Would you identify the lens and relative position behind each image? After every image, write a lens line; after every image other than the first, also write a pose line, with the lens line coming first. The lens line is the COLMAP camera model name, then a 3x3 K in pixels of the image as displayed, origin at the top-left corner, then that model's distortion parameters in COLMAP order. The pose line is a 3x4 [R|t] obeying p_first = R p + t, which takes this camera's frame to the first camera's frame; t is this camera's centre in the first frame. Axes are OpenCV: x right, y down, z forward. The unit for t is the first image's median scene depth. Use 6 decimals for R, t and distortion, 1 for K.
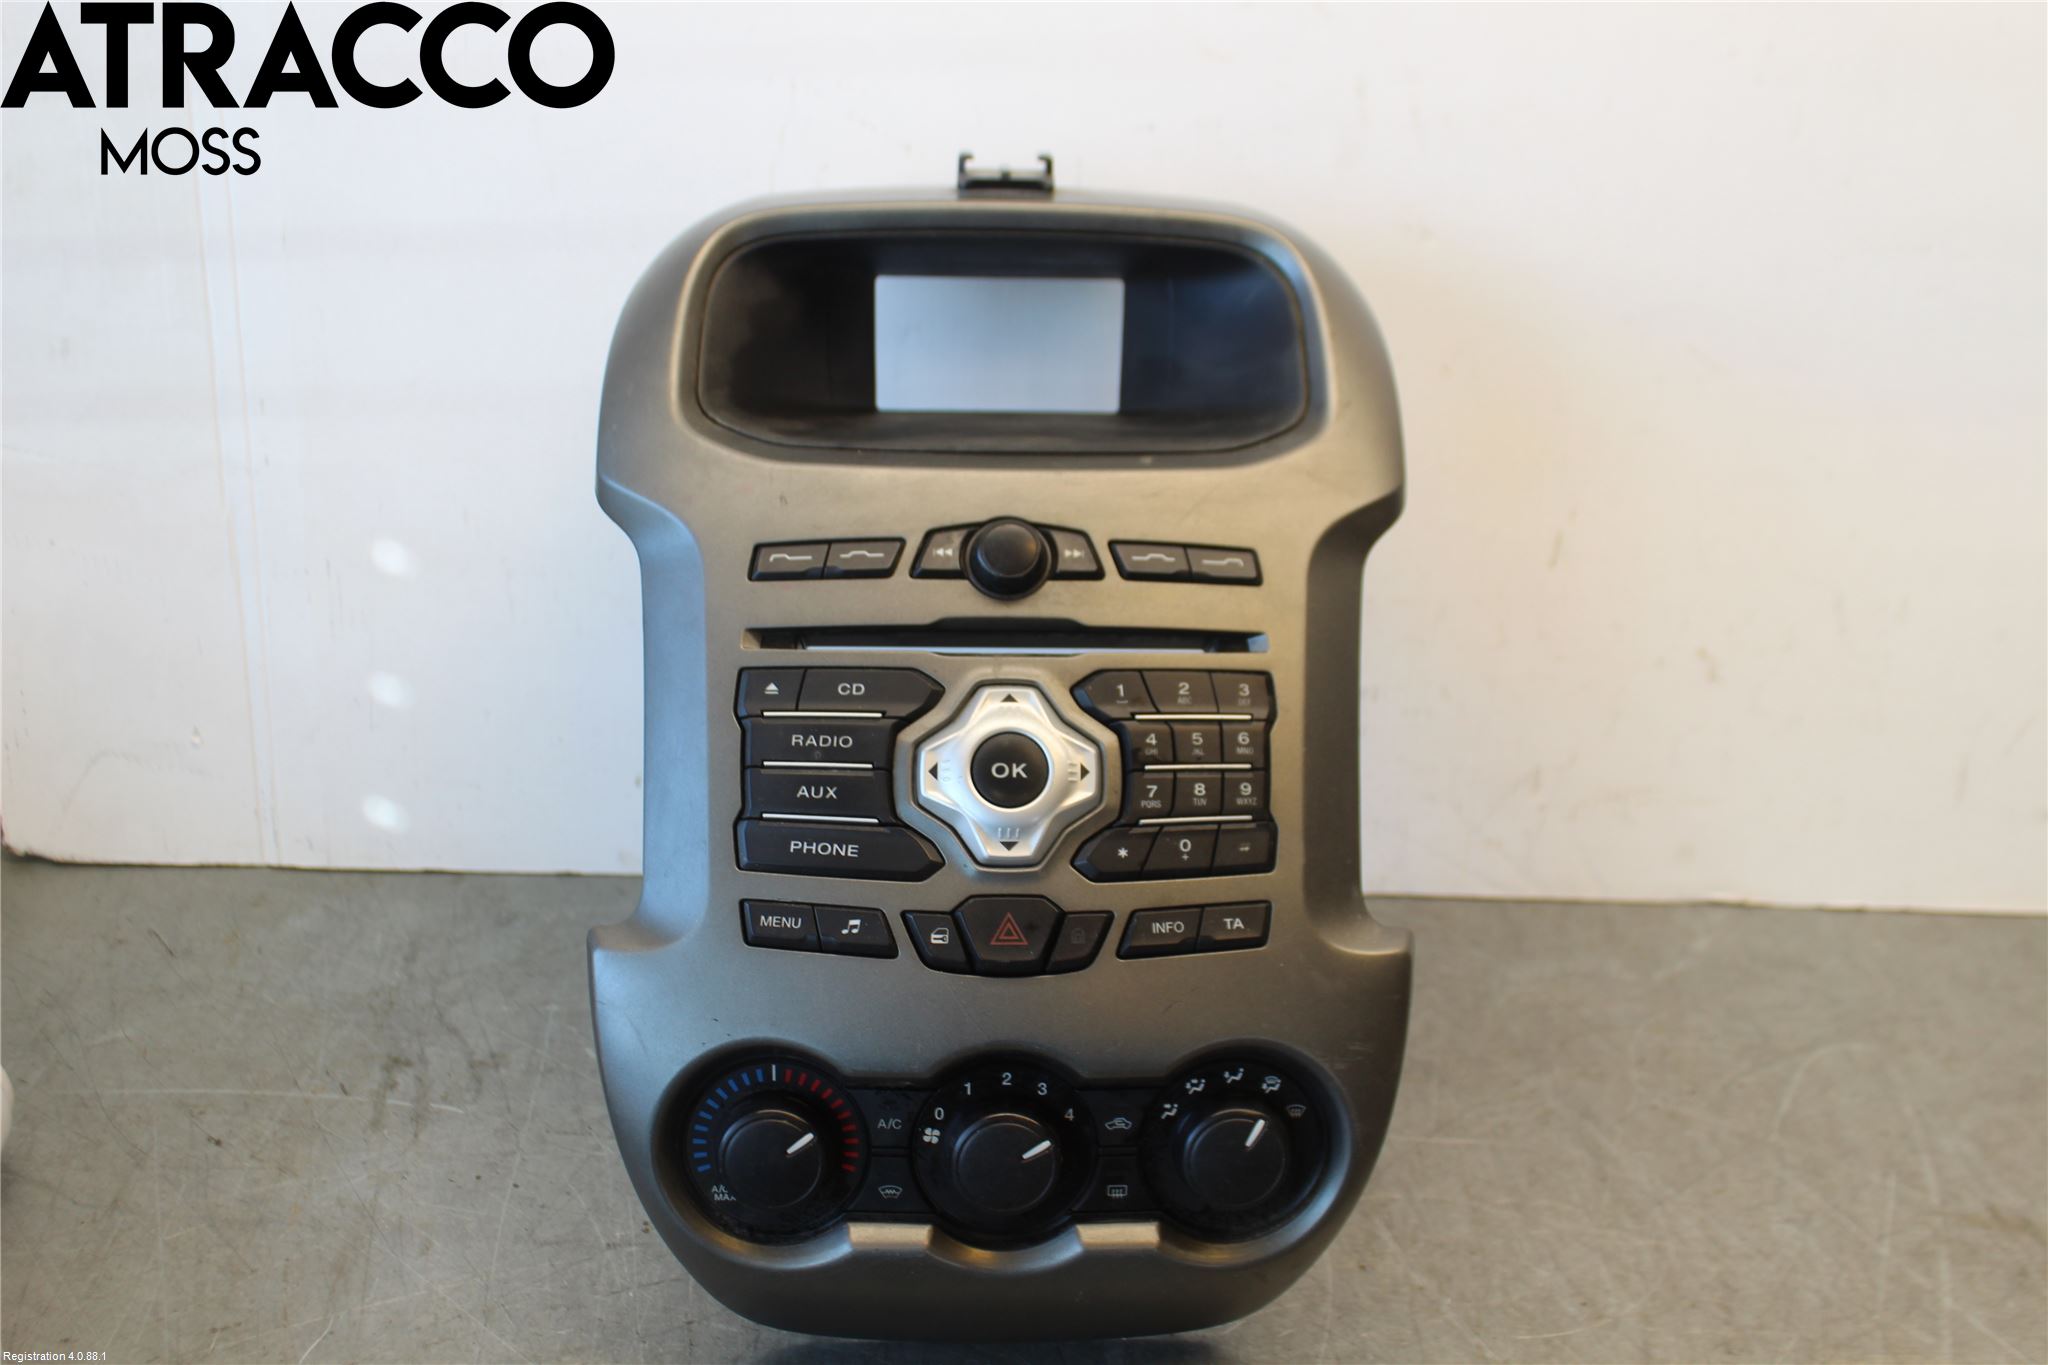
lens RADIAL K [[1944.8, 0, 1057.4], [0, 1944.8, 683.9], [0, 0, 1]] dist [-0.131302, 0.119306]
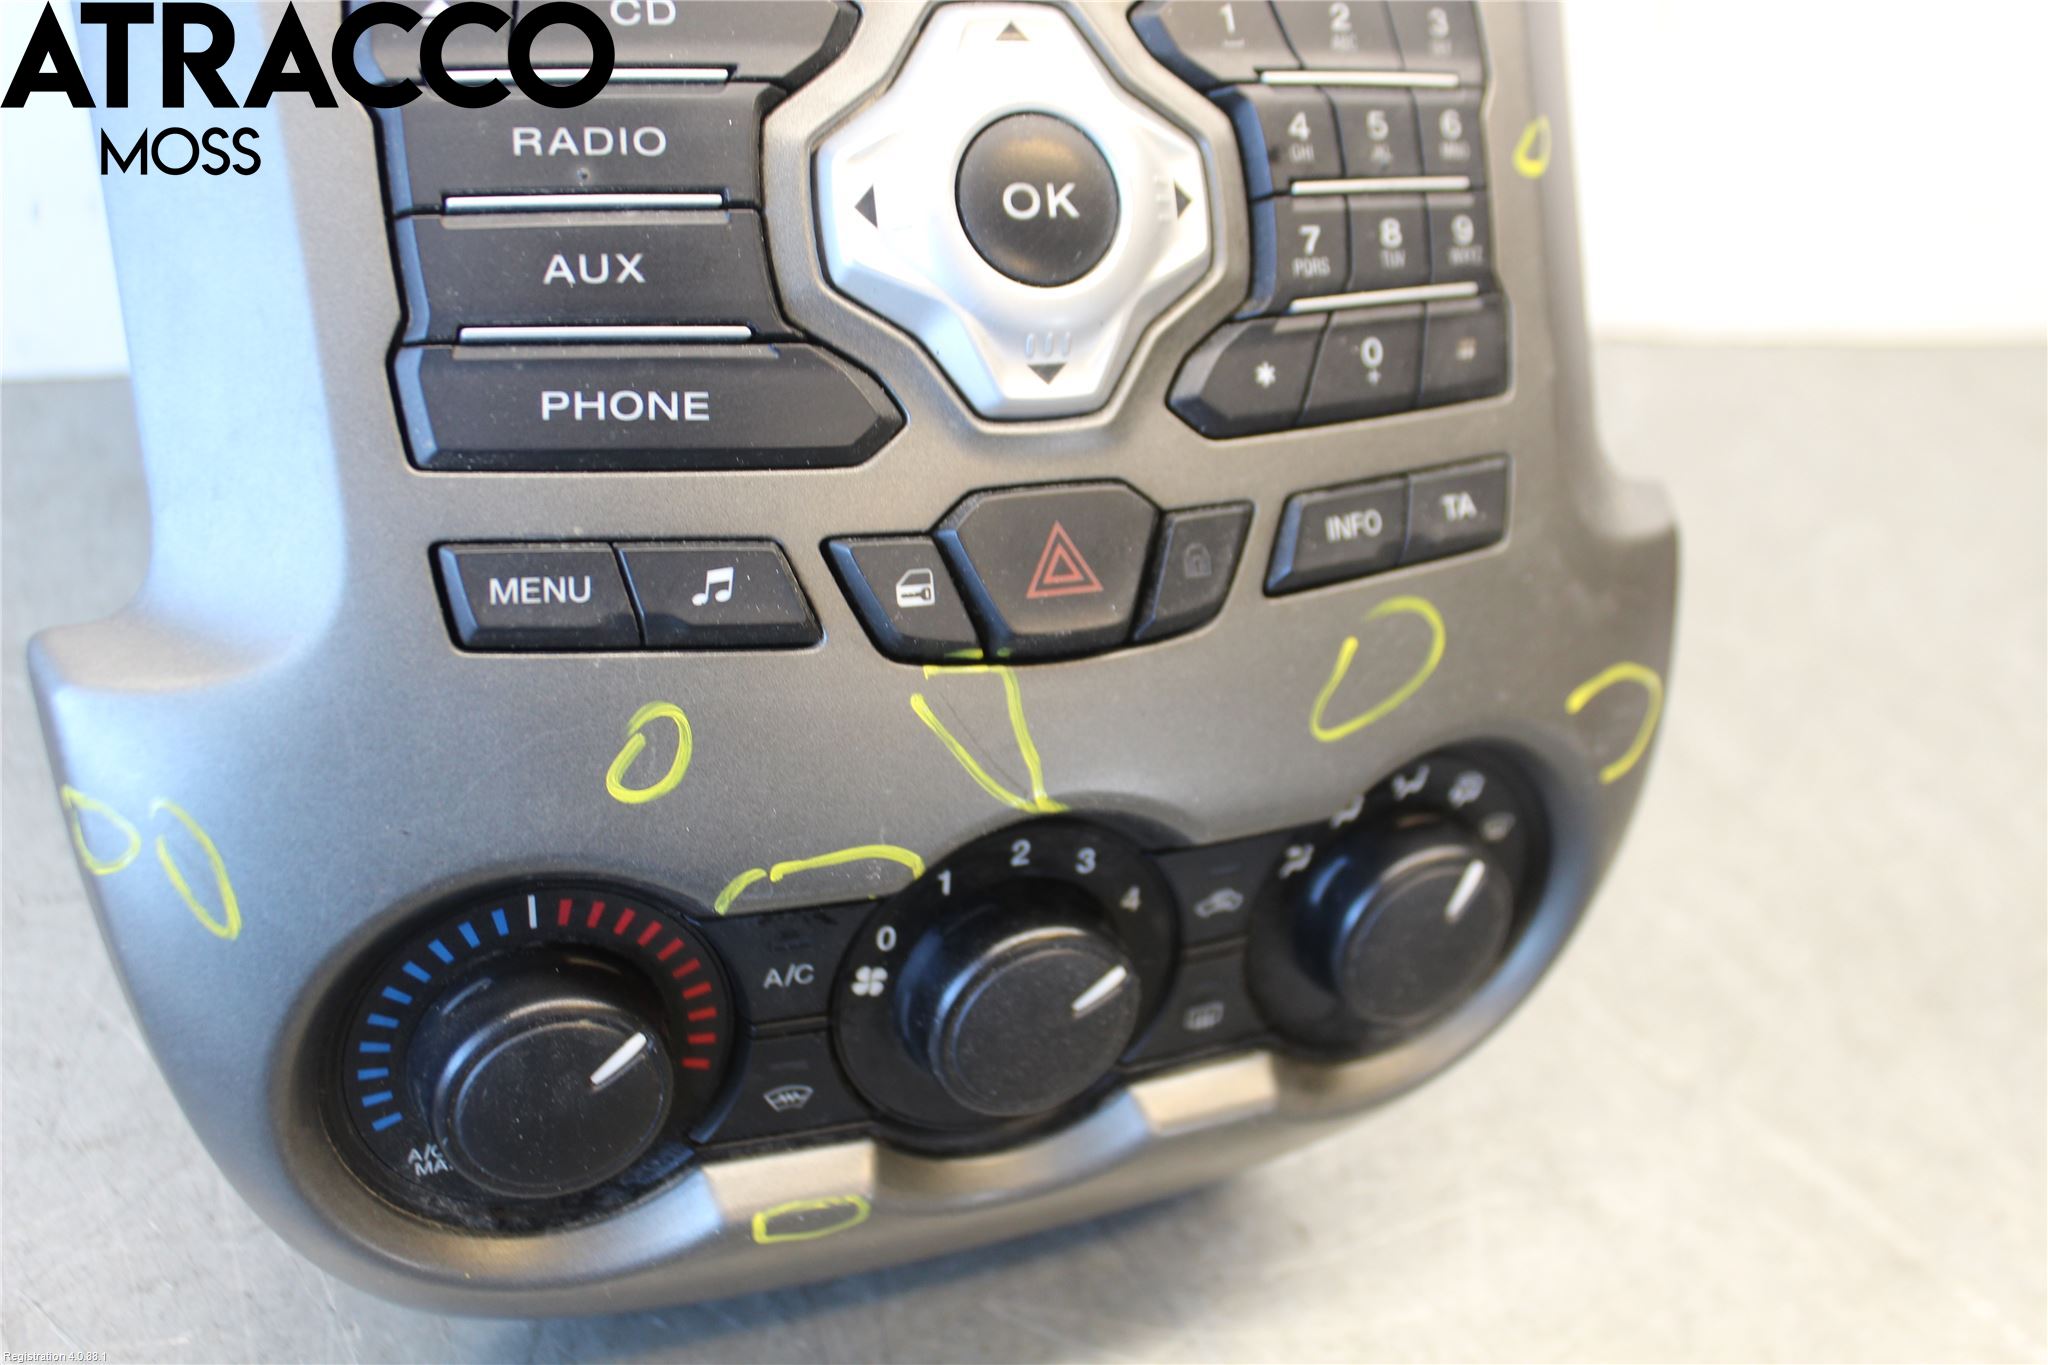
lens RADIAL K [[1944.8, 0, 1057.4], [0, 1944.8, 683.9], [0, 0, 1]] dist [-0.131302, 0.119306]
pose [[0.941184, -0.103822, 0.321549, -0.170257], [0.003456, 0.954533, 0.298084, 0.018742], [-0.337877, -0.279441, 0.898750, 0.573201]]
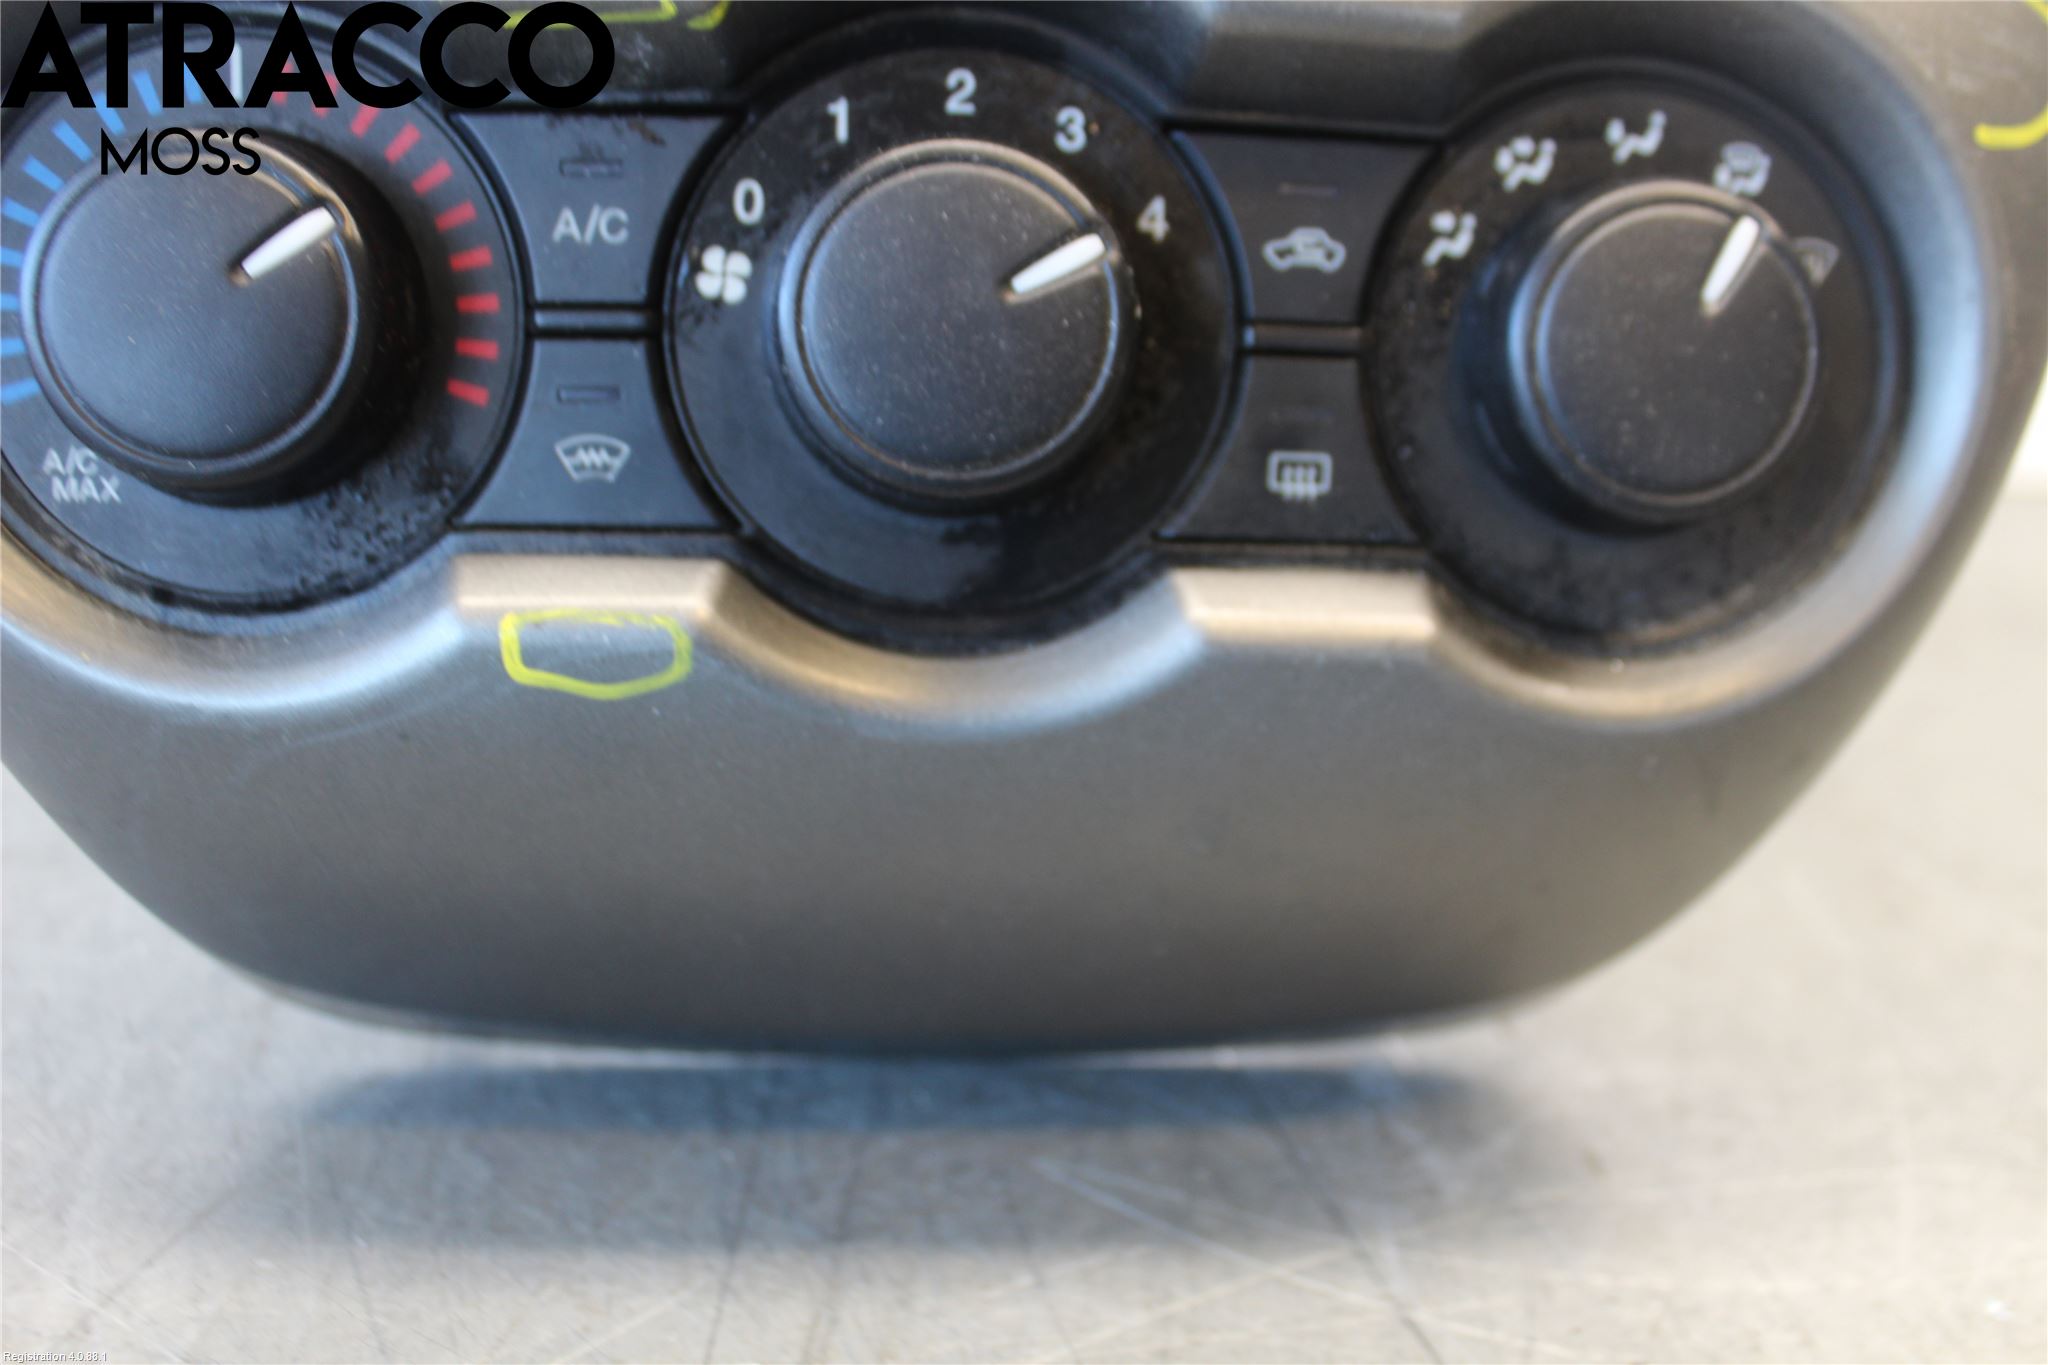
lens RADIAL K [[1944.8, 0, 1057.4], [0, 1944.8, 683.9], [0, 0, 1]] dist [-0.131302, 0.119306]
pose [[0.999581, -0.001198, 0.028934, -0.019510], [0.002752, 0.998551, -0.053747, 0.320940], [-0.028828, 0.053804, 0.998135, 0.688225]]
